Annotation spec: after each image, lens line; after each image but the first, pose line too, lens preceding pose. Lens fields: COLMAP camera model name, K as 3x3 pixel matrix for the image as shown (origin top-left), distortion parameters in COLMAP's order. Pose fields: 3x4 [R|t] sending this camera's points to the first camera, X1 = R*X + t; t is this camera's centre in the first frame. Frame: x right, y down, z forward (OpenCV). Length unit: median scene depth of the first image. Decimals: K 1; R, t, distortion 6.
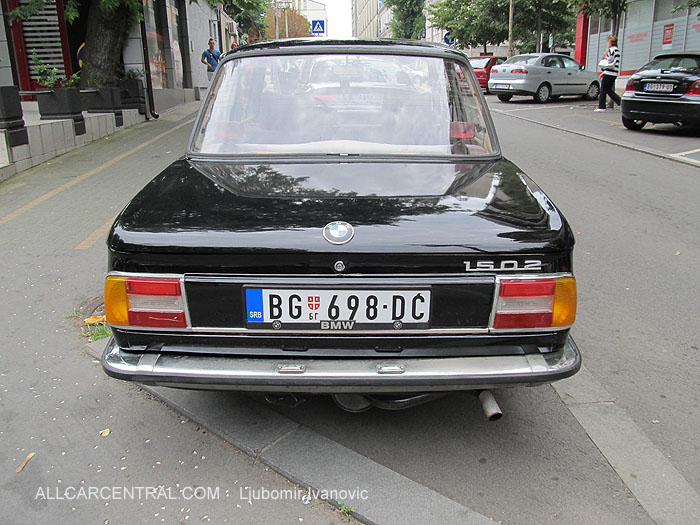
lens RADIAL K [[574.3, 0, 350.0], [0, 574.3, 262.5], [0, 0, 1]] dist [-0.038952, 0.010611]
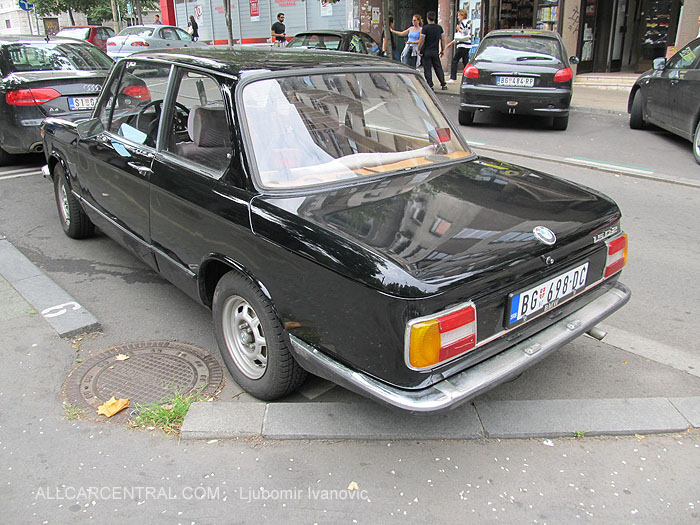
lens RADIAL K [[574.3, 0, 350.0], [0, 574.3, 262.5], [0, 0, 1]] dist [-0.038952, 0.010611]
pose [[0.753921, -0.233082, 0.614228, -1.135472], [0.197729, 0.972101, 0.126187, -0.237190], [-0.626503, 0.026315, 0.778974, 0.277745]]
